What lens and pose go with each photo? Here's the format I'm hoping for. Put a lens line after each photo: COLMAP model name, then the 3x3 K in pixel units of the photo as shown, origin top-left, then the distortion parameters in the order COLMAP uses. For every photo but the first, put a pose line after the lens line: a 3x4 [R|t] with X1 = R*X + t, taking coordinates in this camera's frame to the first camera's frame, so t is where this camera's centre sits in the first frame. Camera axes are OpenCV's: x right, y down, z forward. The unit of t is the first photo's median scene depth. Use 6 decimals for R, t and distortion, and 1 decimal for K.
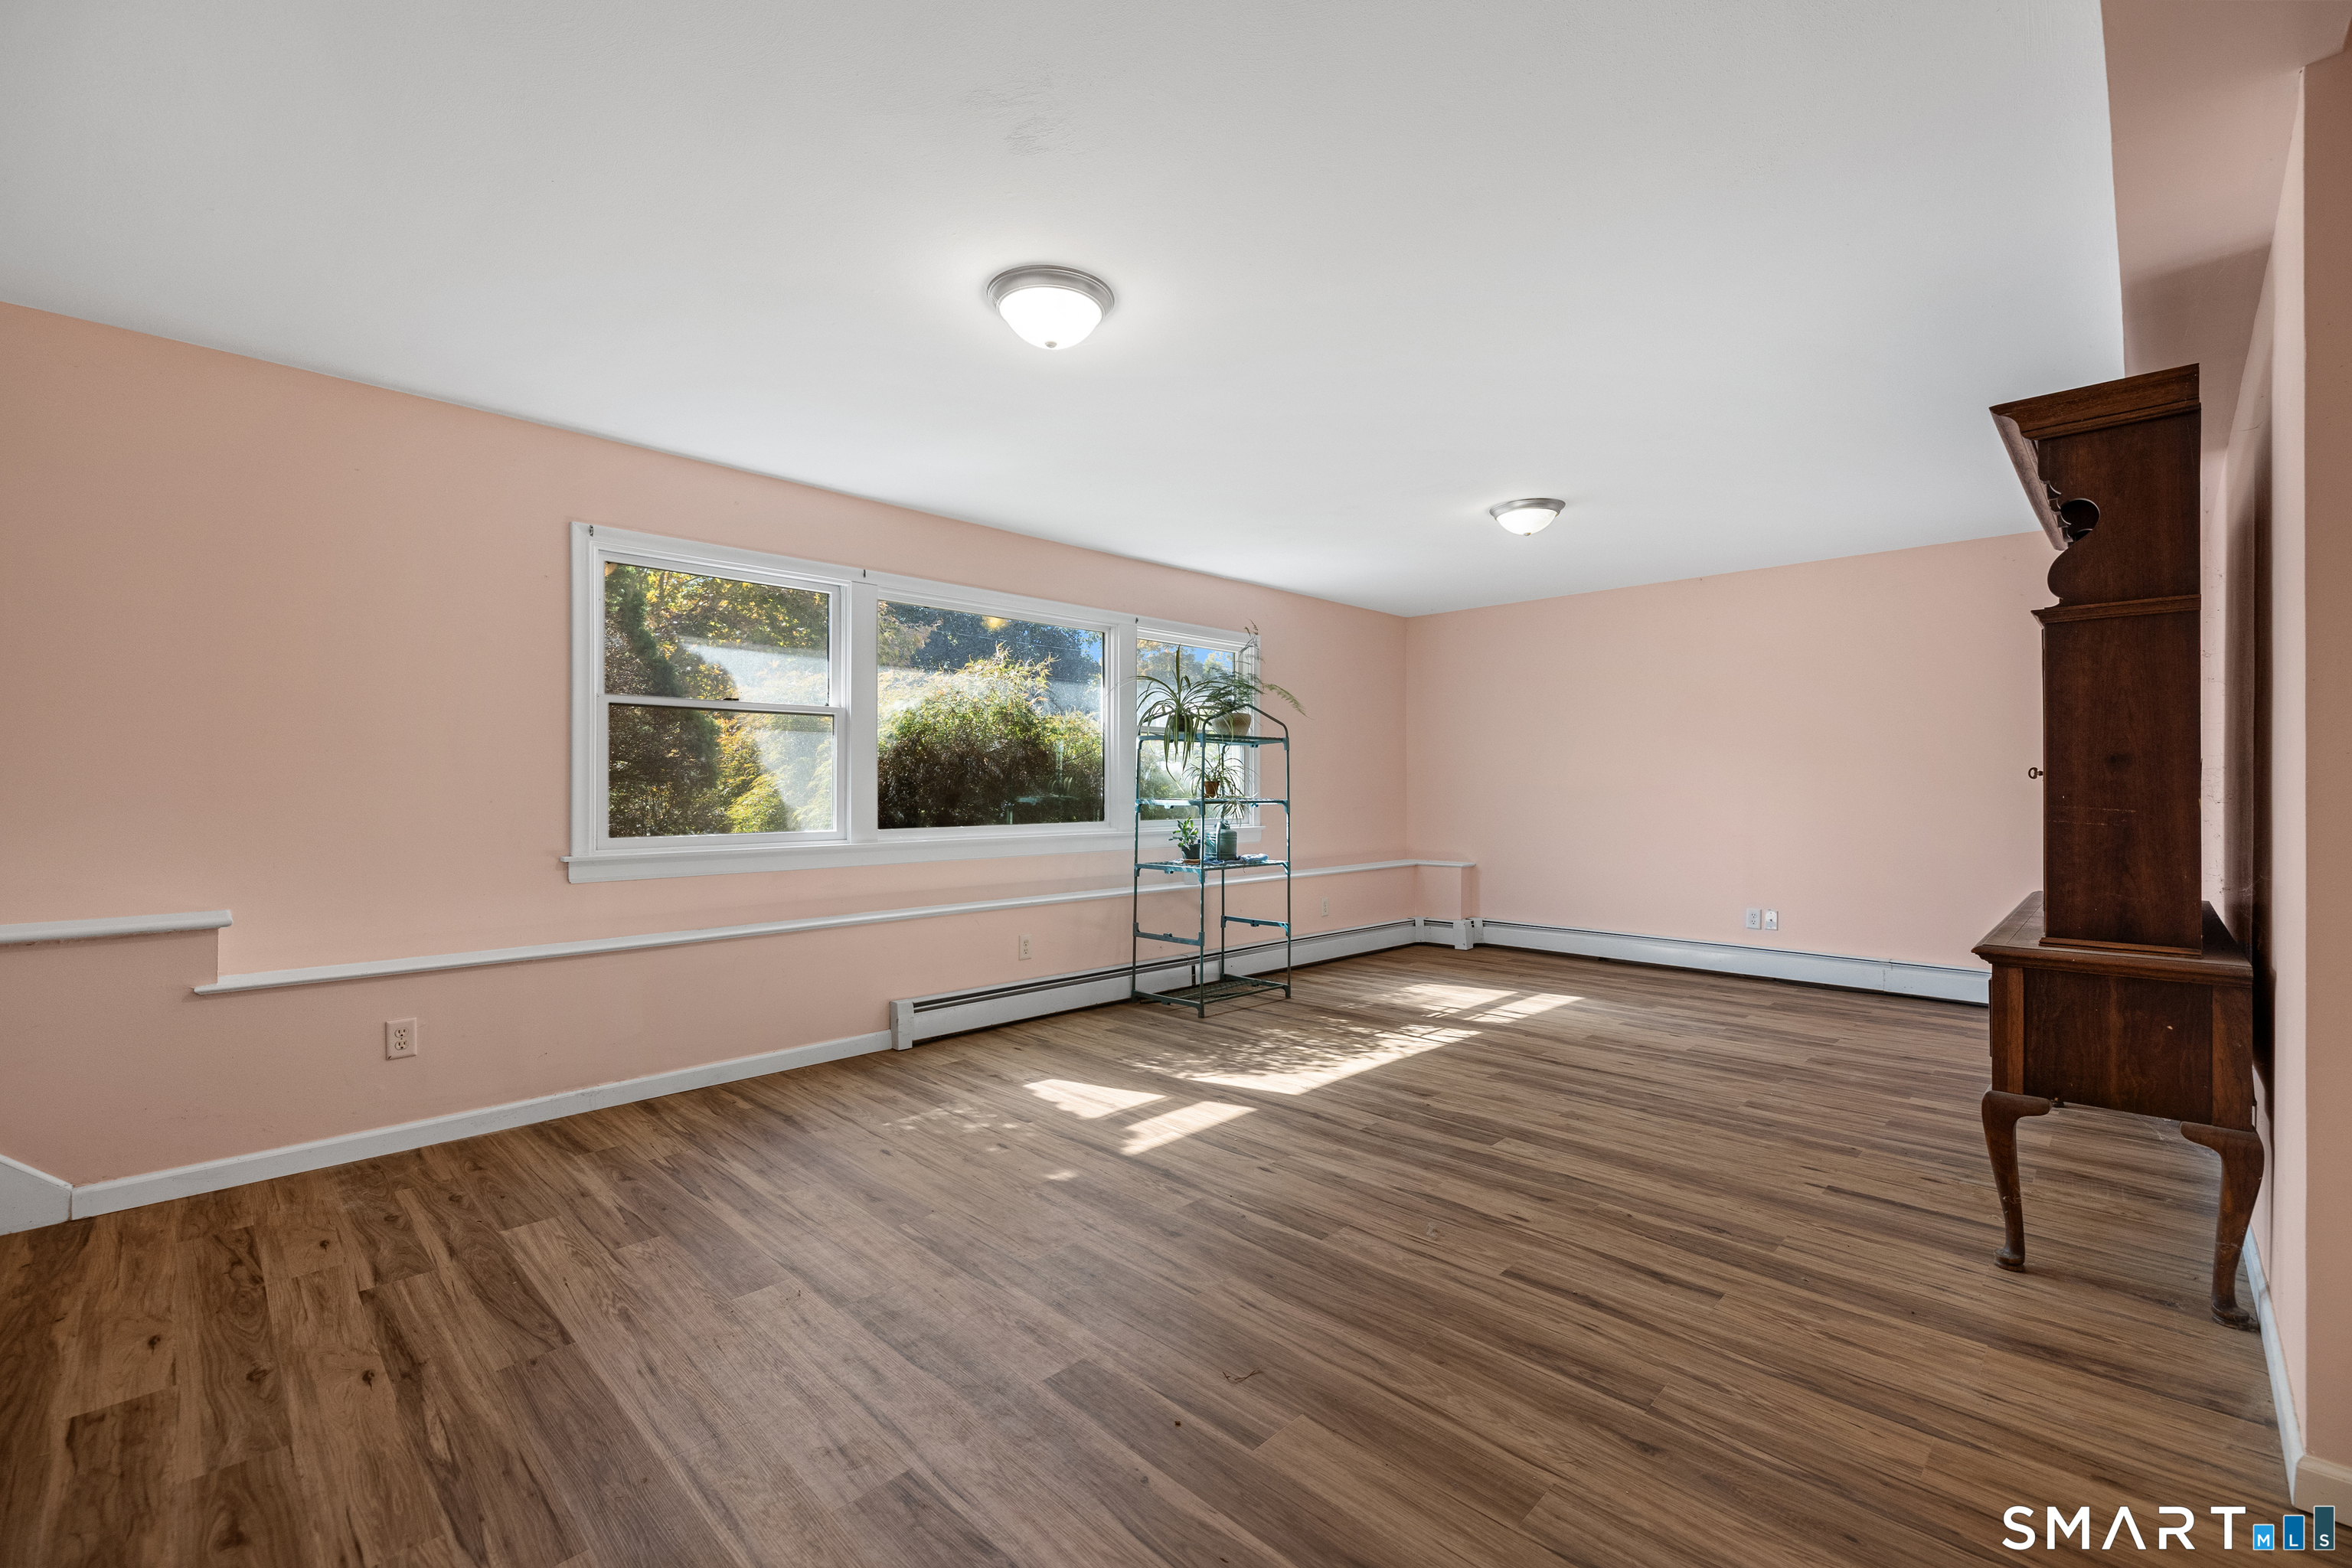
lens RADIAL K [[990.8, 0, 1177.4], [0, 990.8, 792.5], [0, 0, 1]] dist [0.002158, 0.000027]
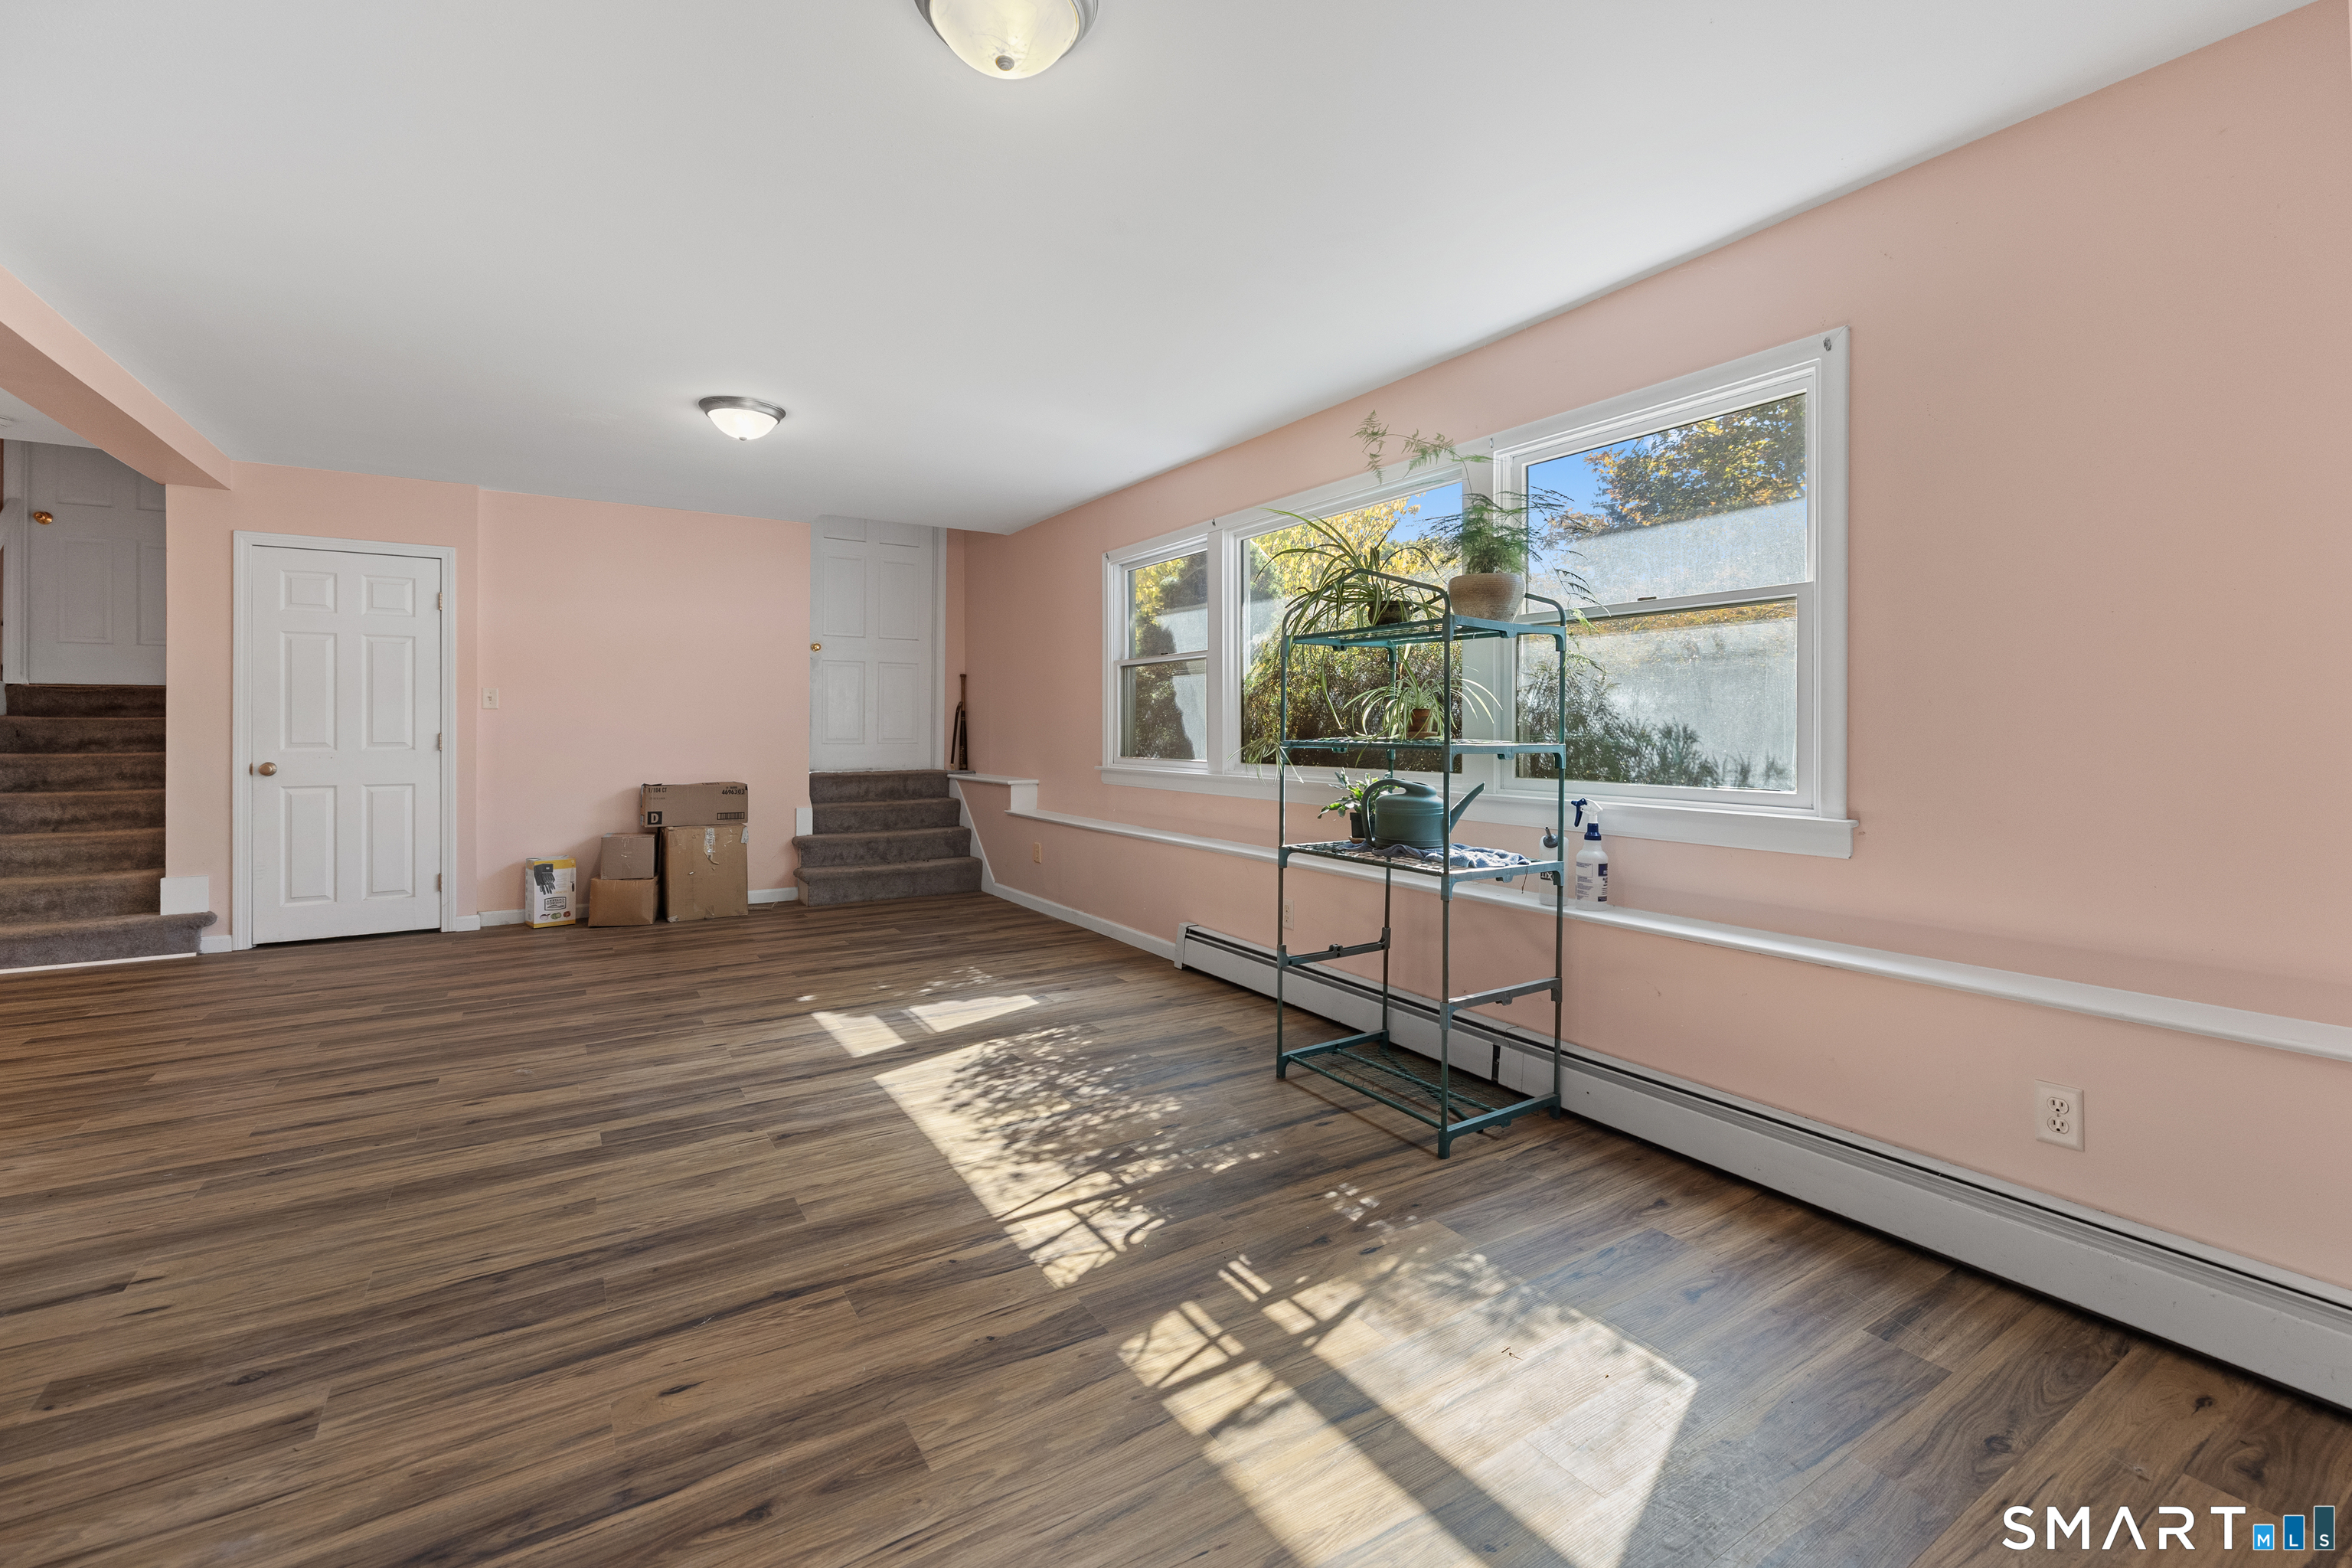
lens RADIAL K [[990.8, 0, 1177.4], [0, 990.8, 792.5], [0, 0, 1]] dist [0.002158, 0.000027]
pose [[-0.221049, 0.064227, -0.973146, 0.915221], [-0.005093, 0.997739, 0.067007, -0.002679], [0.975249, 0.019768, -0.220222, 1.488002]]
